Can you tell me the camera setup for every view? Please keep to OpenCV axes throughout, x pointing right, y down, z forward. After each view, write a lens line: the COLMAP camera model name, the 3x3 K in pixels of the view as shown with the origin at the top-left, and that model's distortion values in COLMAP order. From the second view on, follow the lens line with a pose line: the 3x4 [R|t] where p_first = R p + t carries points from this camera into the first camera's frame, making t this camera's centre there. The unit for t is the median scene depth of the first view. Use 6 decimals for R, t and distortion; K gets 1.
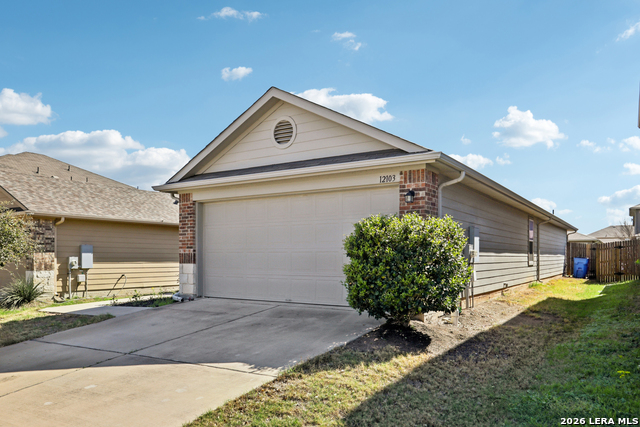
lens RADIAL K [[486.2, 0, 319.7], [0, 486.2, 266.3], [0, 0, 1]] dist [-0.002962, -0.000358]
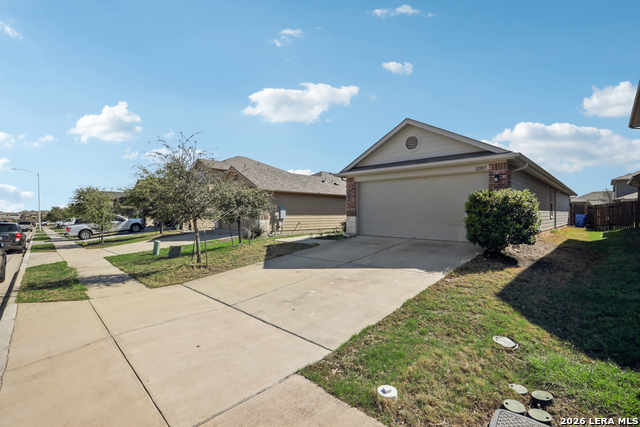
lens RADIAL K [[301.6, 0, 320.0], [0, 301.6, 213.5], [0, 0, 1]] dist [-0.019908, 0.000162]
pose [[0.981007, 0.003346, -0.193941, -0.170450], [-0.006487, 0.999858, -0.015566, 0.002306], [0.193862, 0.016529, 0.980890, -0.127537]]
